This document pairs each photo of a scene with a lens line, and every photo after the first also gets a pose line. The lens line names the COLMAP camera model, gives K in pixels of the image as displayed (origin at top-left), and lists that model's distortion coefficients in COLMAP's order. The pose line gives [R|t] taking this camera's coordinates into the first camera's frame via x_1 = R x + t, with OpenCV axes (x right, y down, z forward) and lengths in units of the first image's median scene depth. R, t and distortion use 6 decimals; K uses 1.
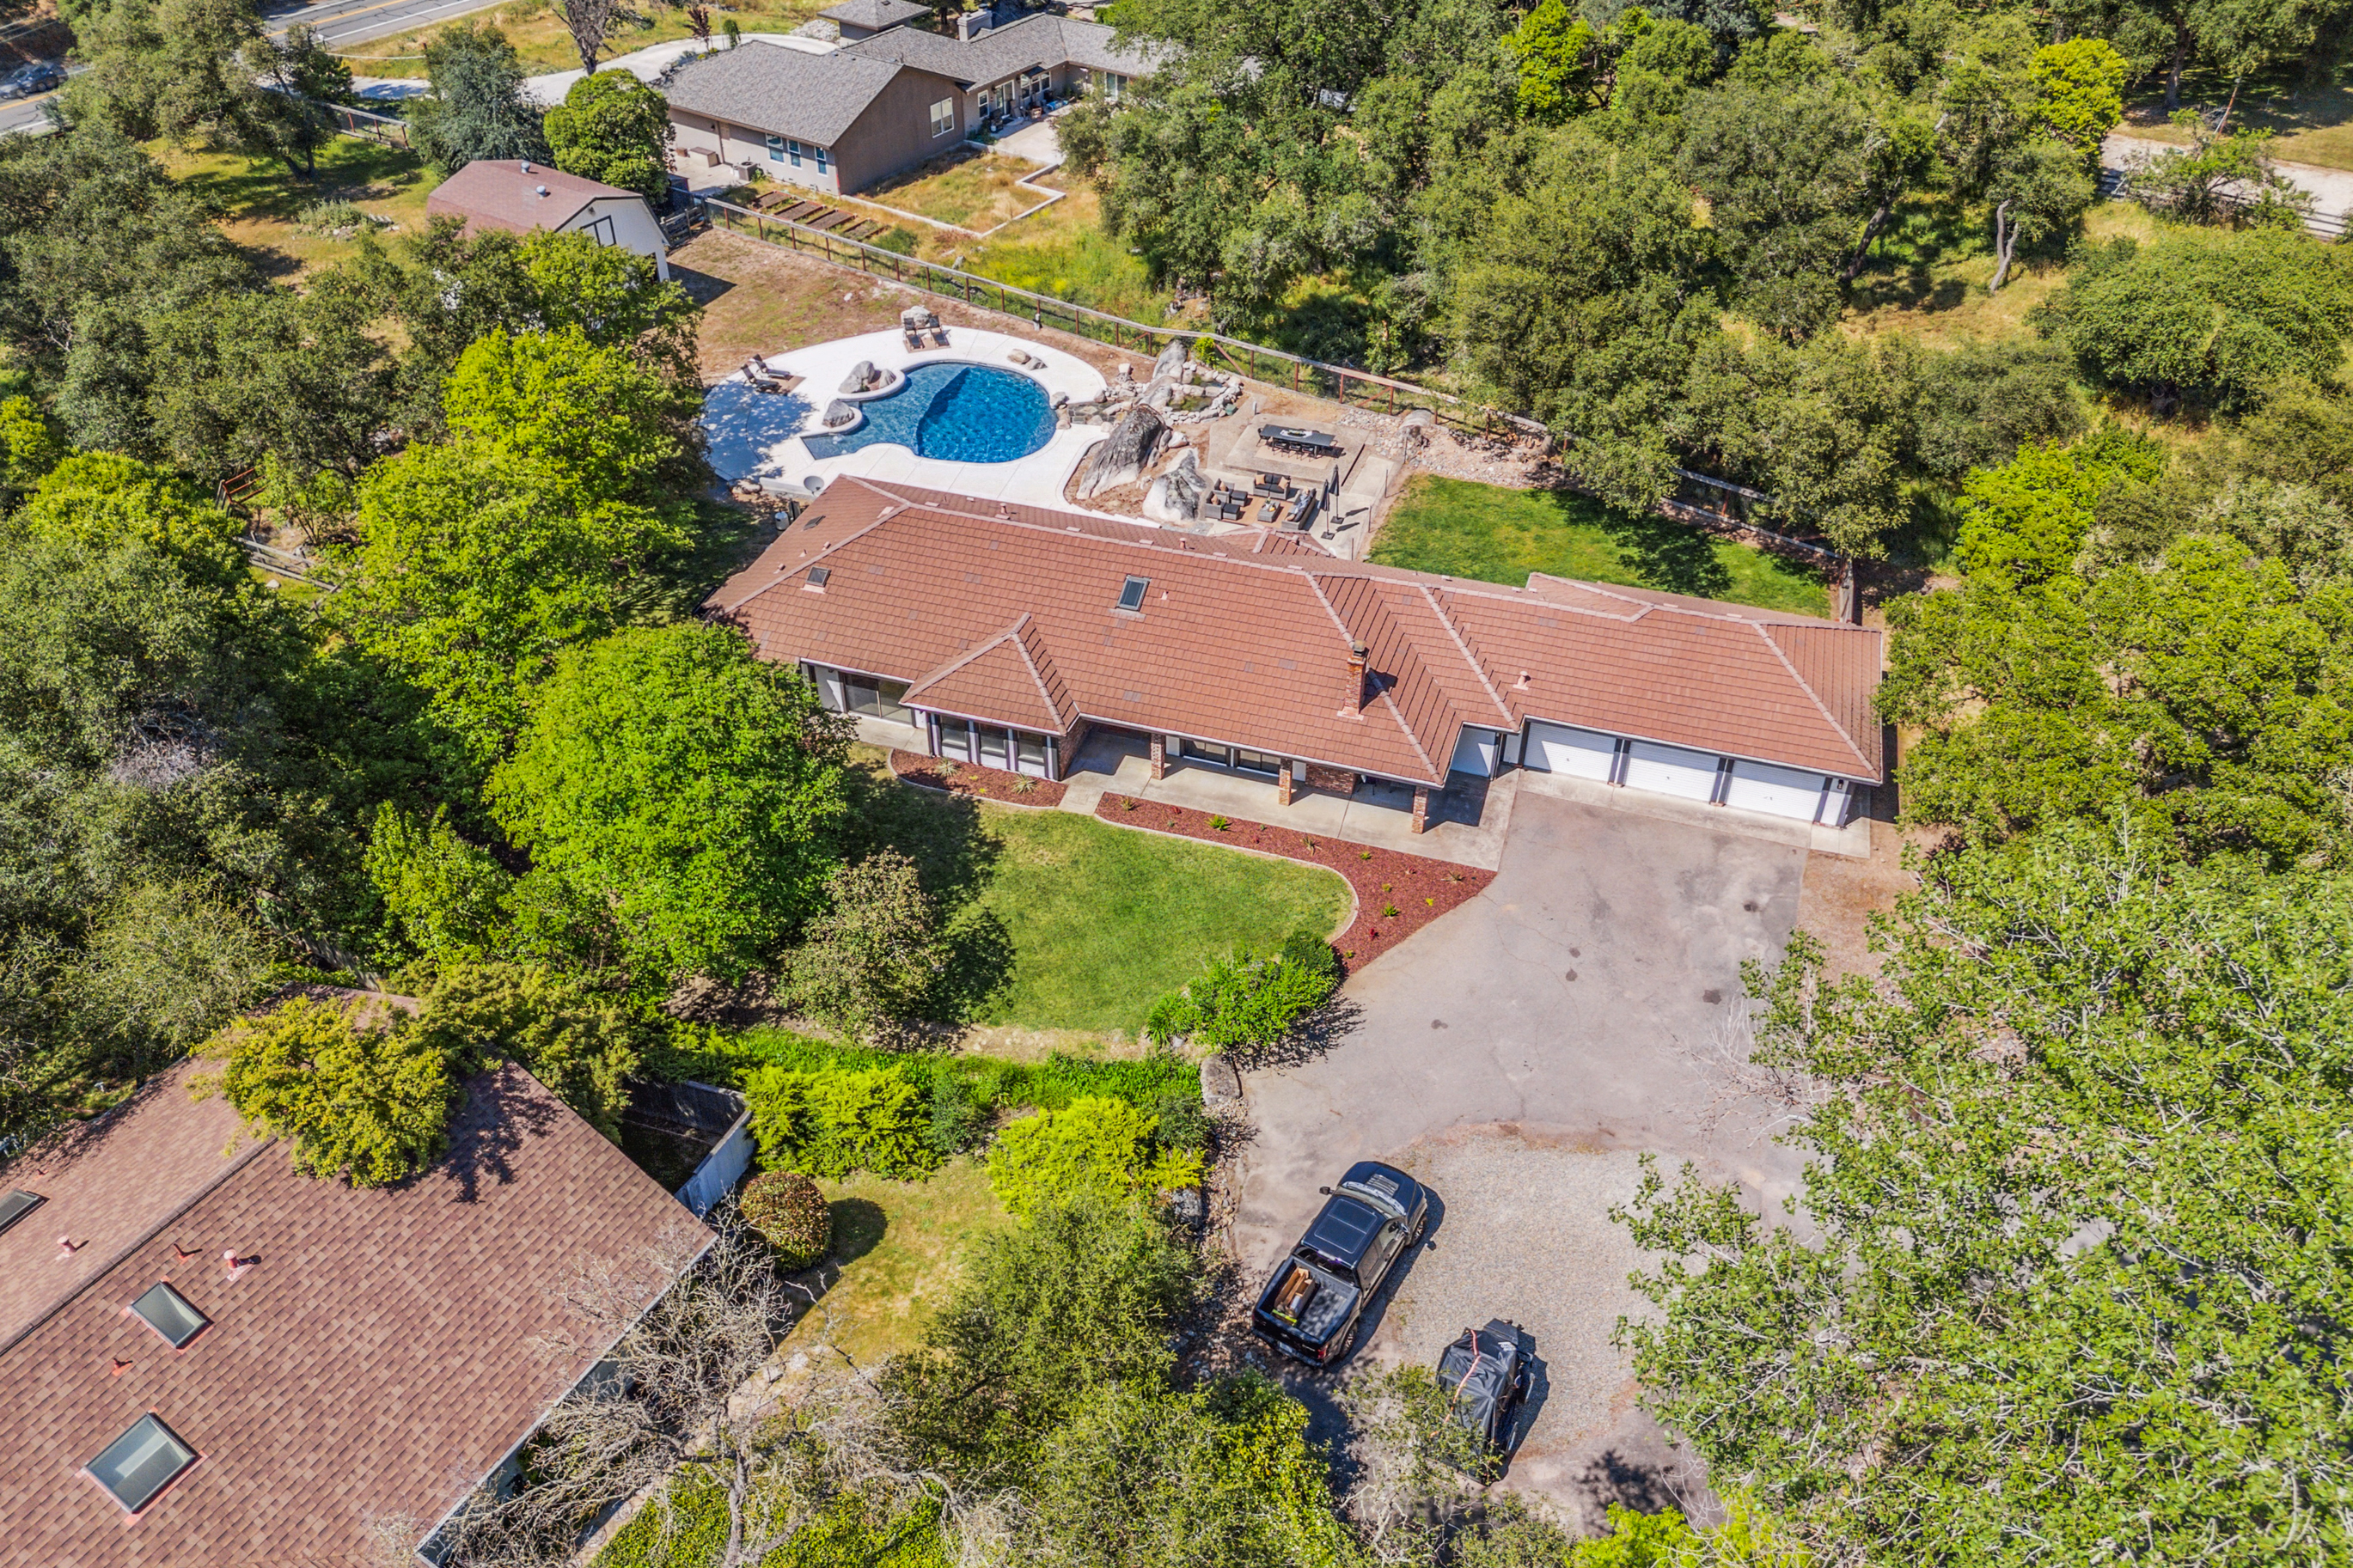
lens RADIAL K [[1825.1, 0, 1149.3], [0, 1825.1, 723.8], [0, 0, 1]] dist [0.141581, -0.178576]
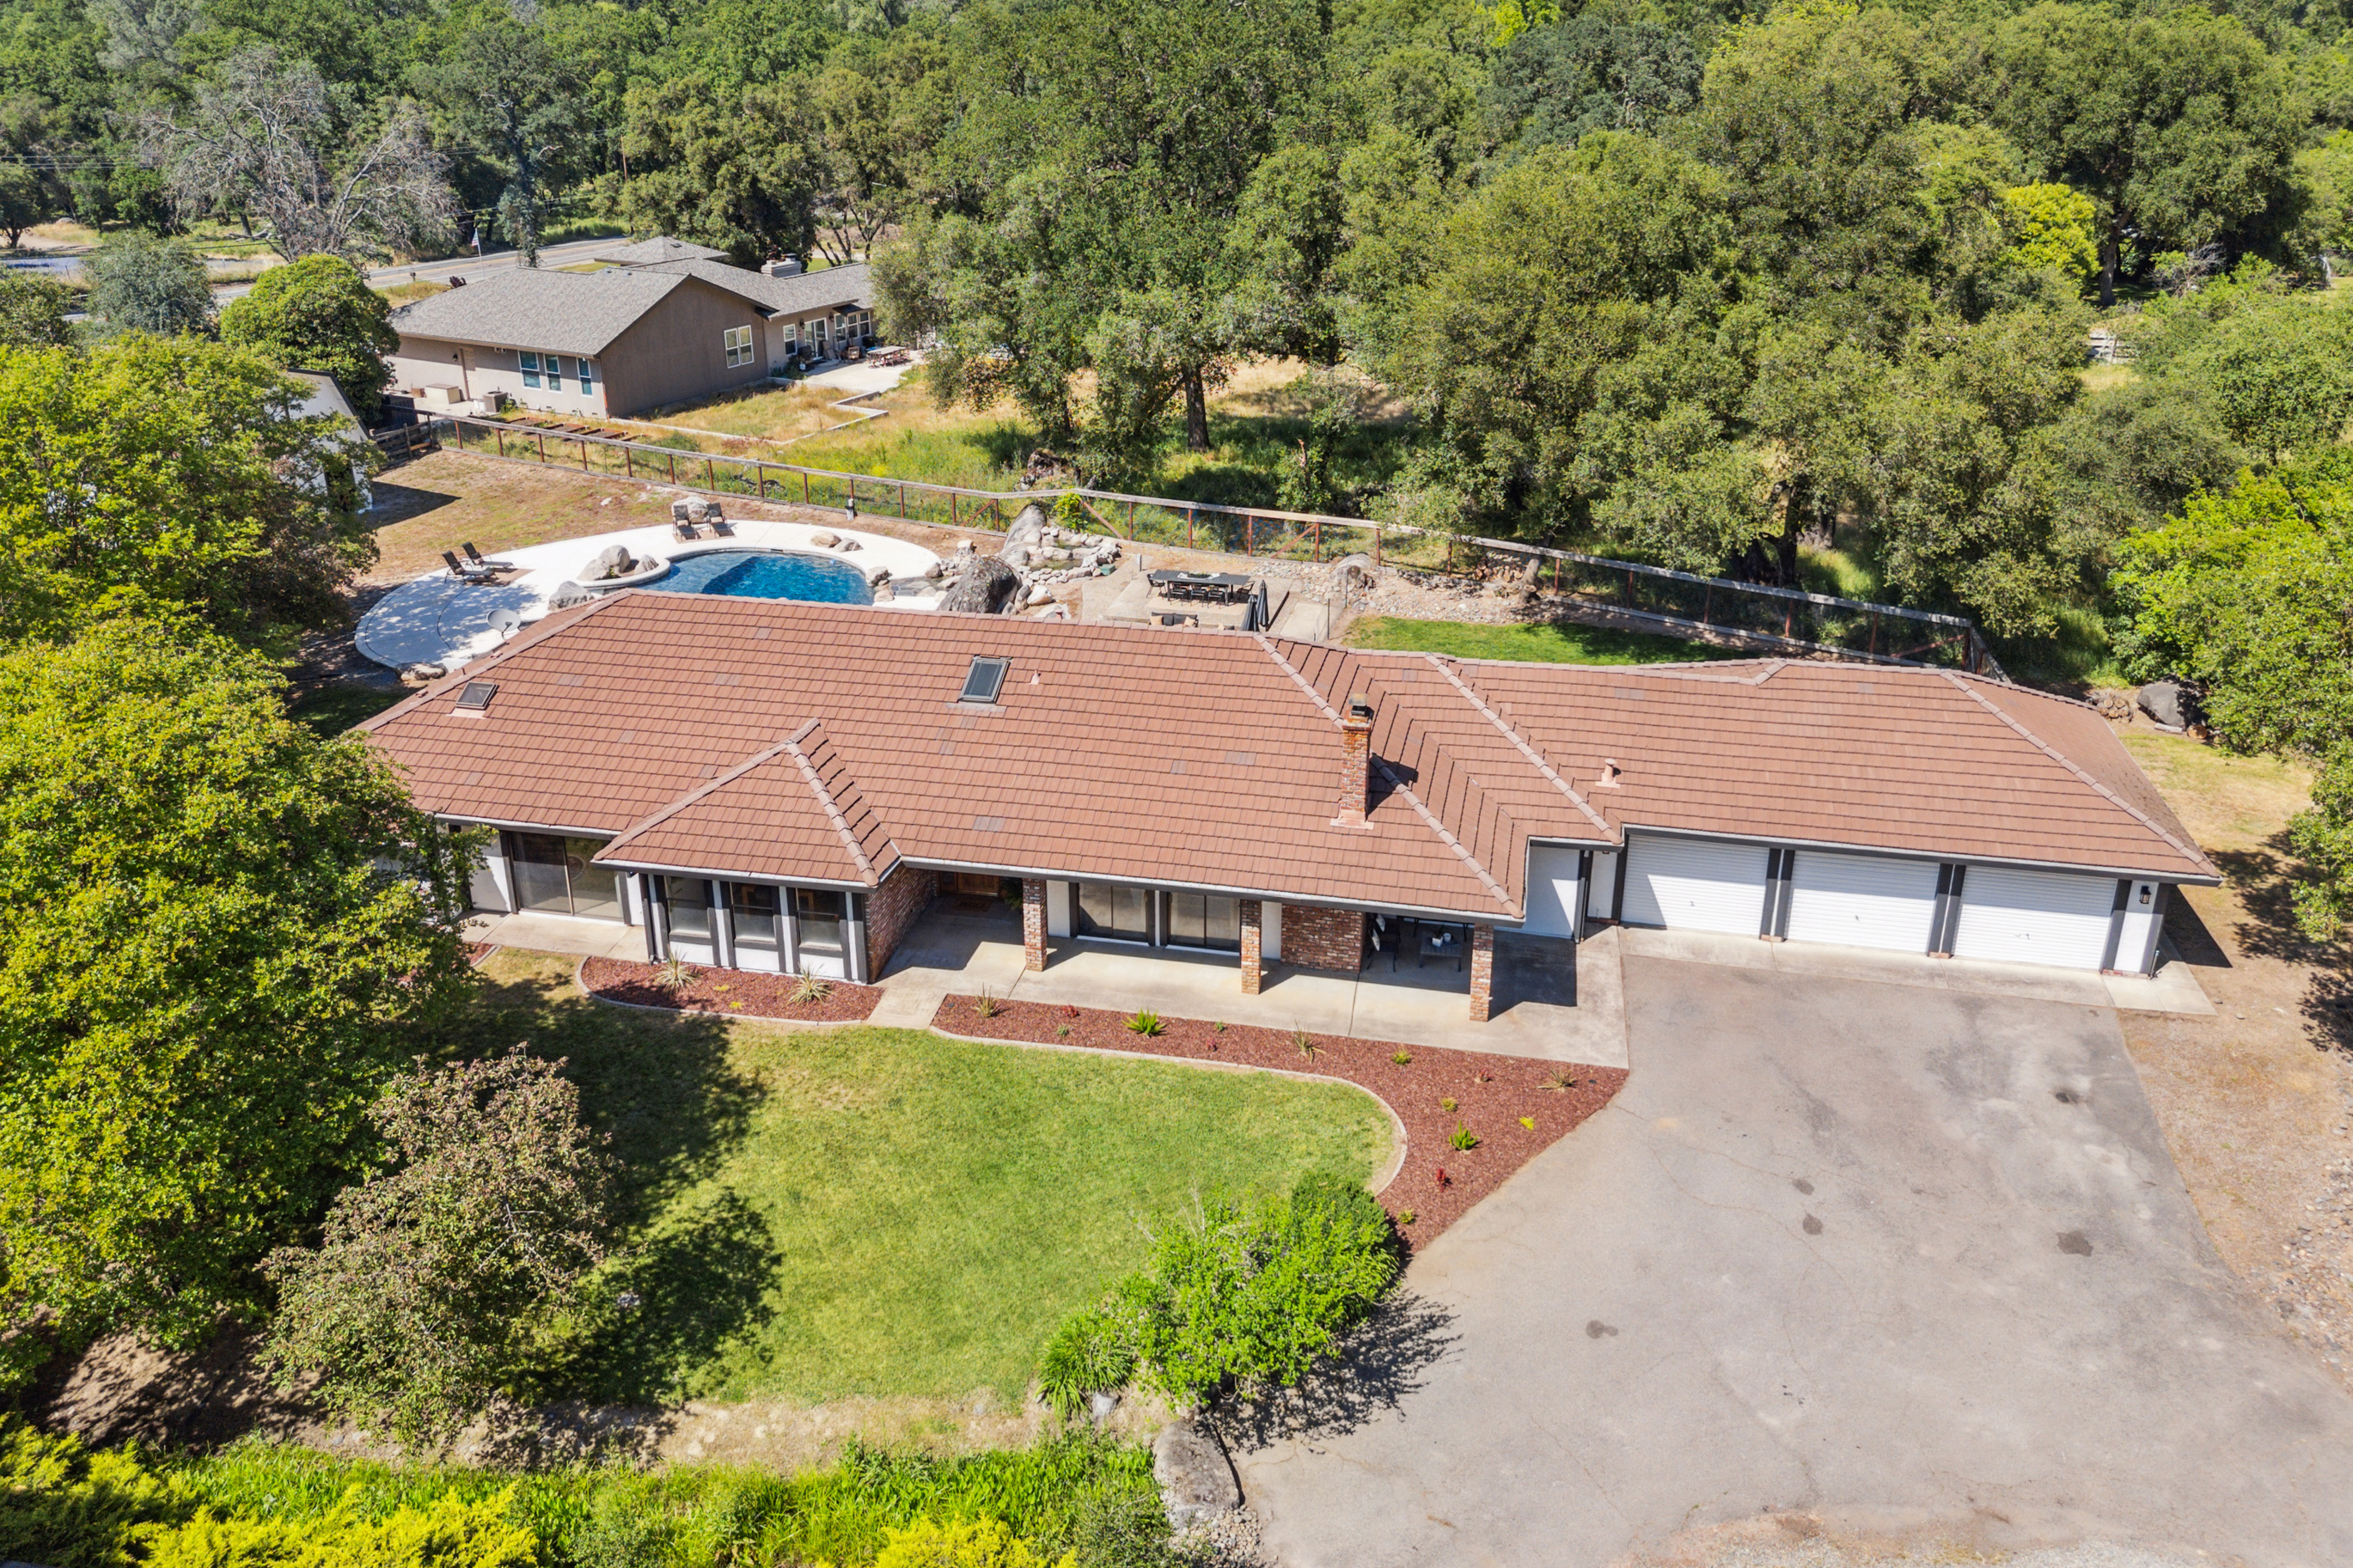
lens RADIAL K [[1797.7, 0, 1160.8], [0, 1797.7, 702.5], [0, 0, 1]] dist [0.075359, -0.074995]
pose [[0.994853, -0.042087, 0.092171, -0.005533], [0.065206, 0.962194, -0.264445, 0.106083], [-0.077557, 0.269094, 0.959986, 0.411006]]
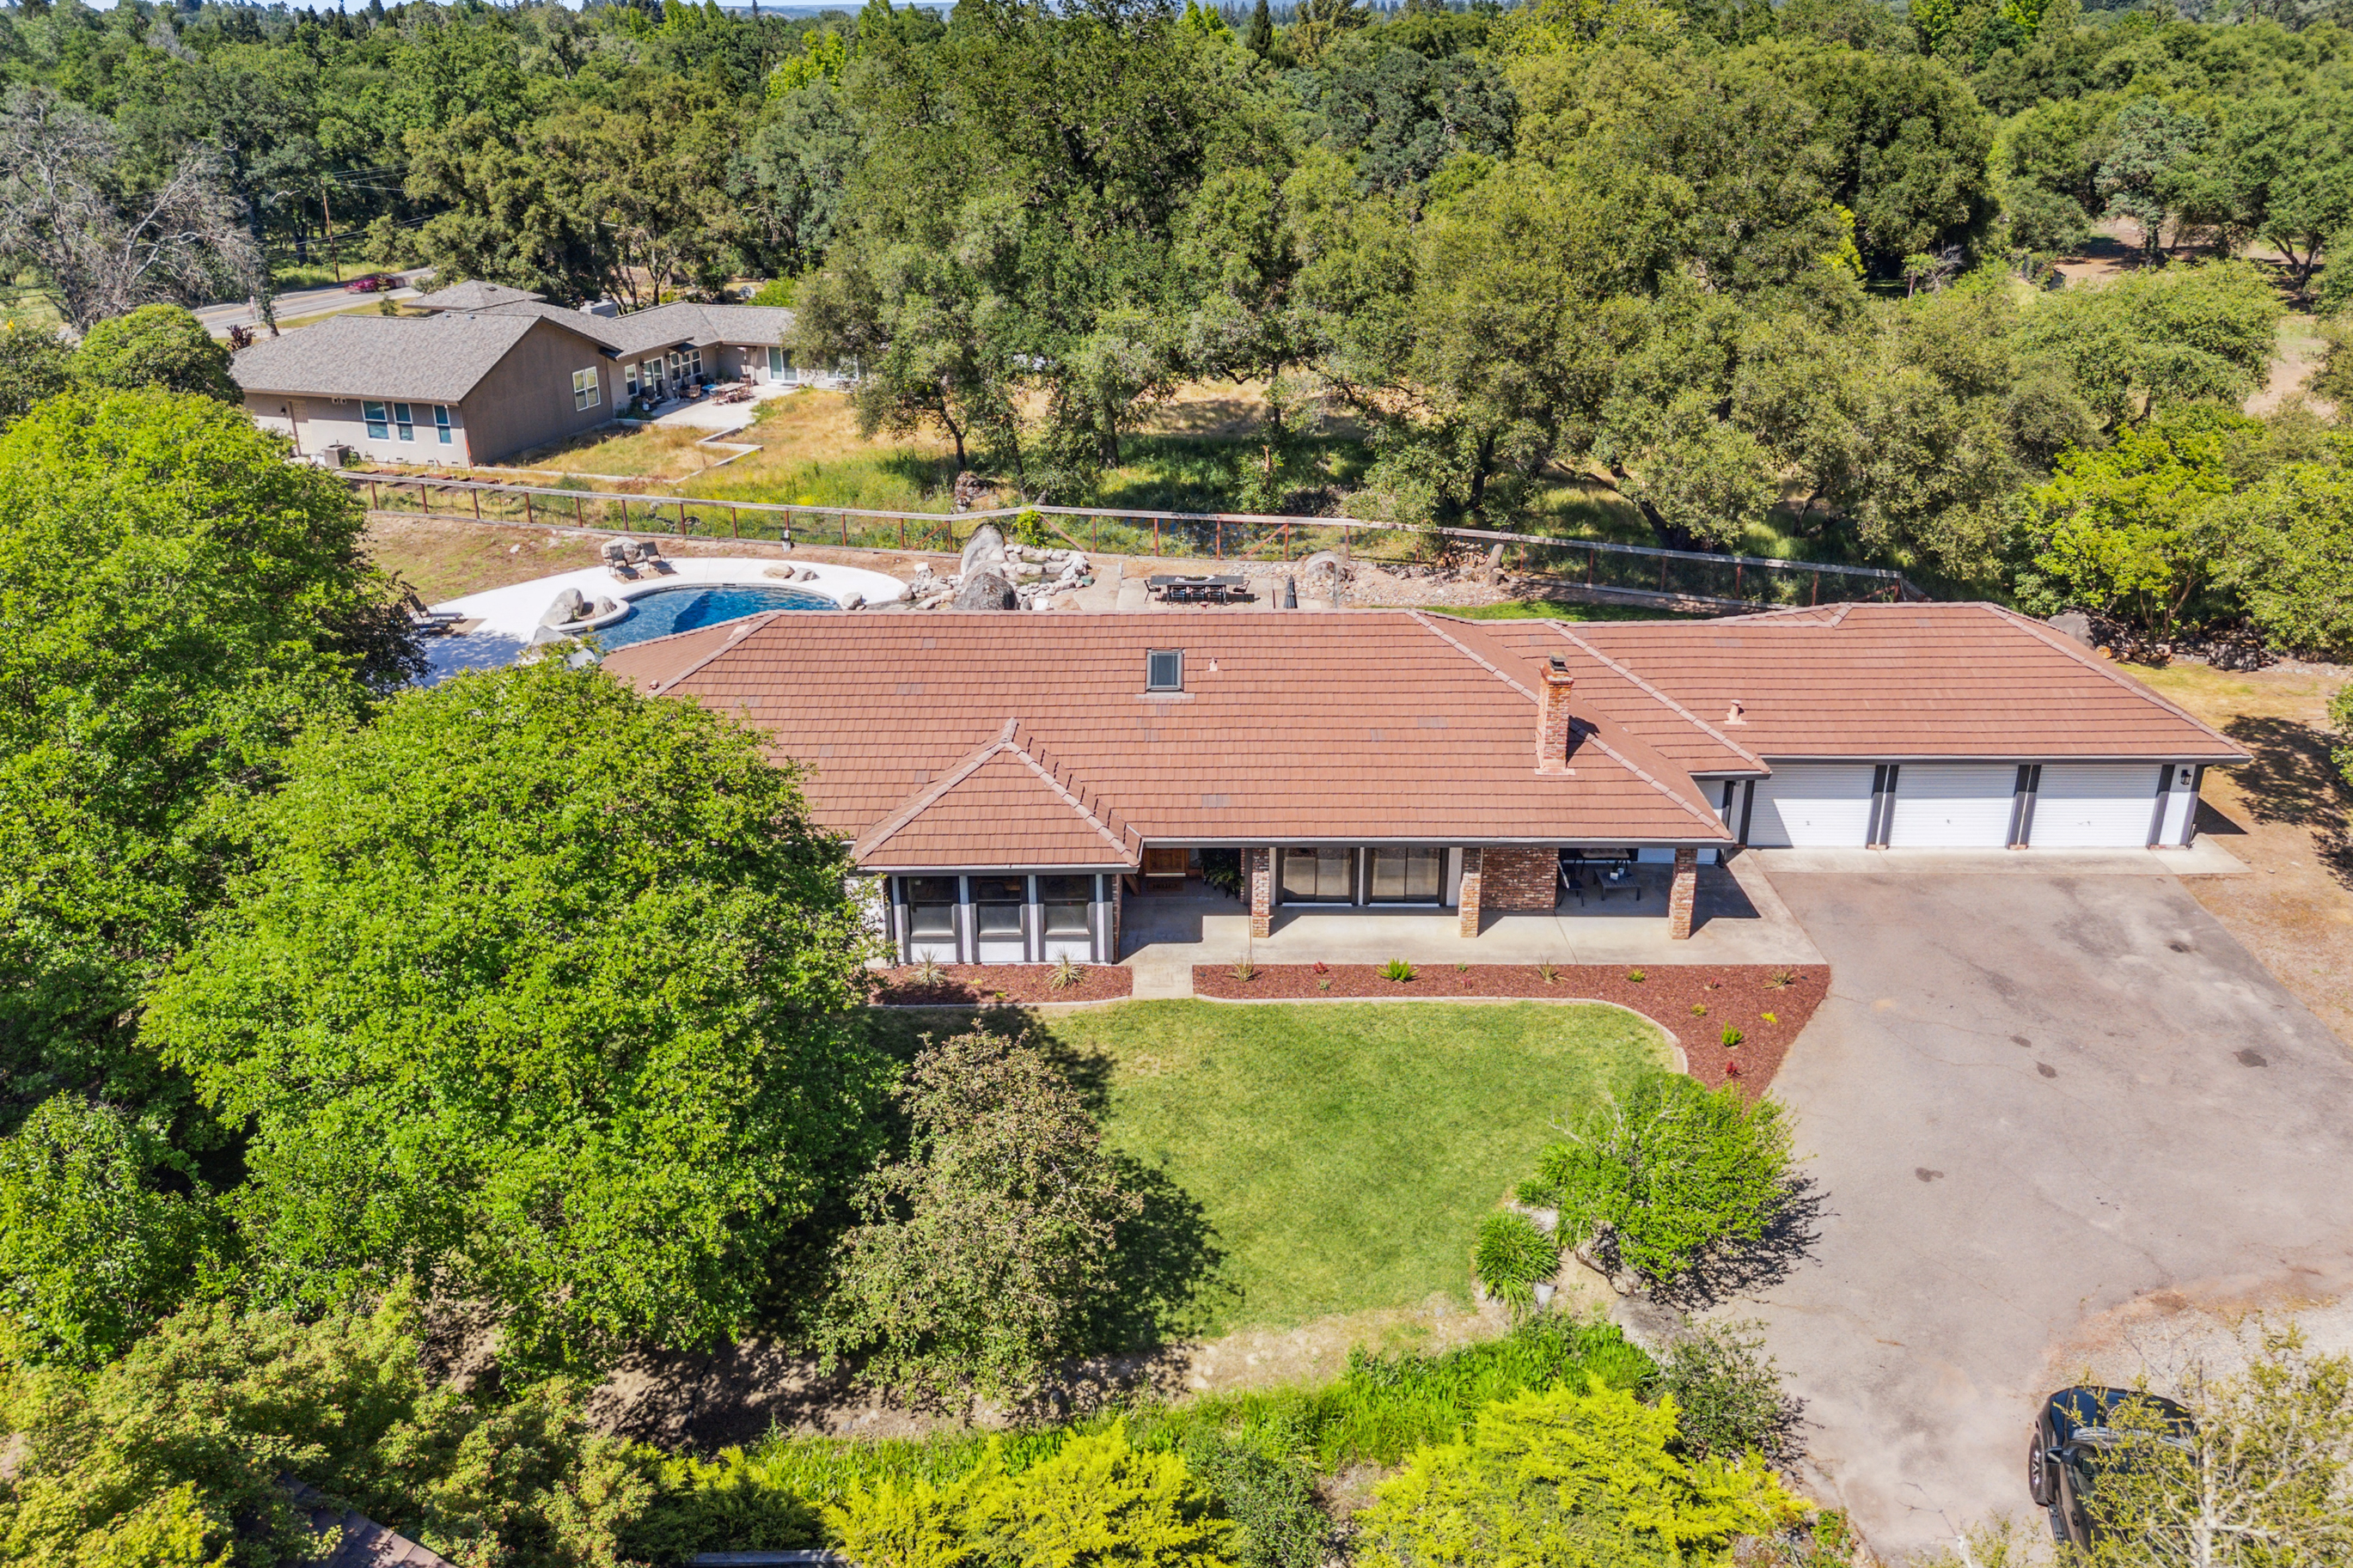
lens RADIAL K [[1797.7, 0, 1160.8], [0, 1797.7, 702.5], [0, 0, 1]] dist [0.075359, -0.074995]
pose [[0.951666, -0.112921, 0.285624, -0.201295], [0.190261, 0.946783, -0.259620, 0.109910], [-0.241108, 0.301415, 0.922505, 0.414462]]
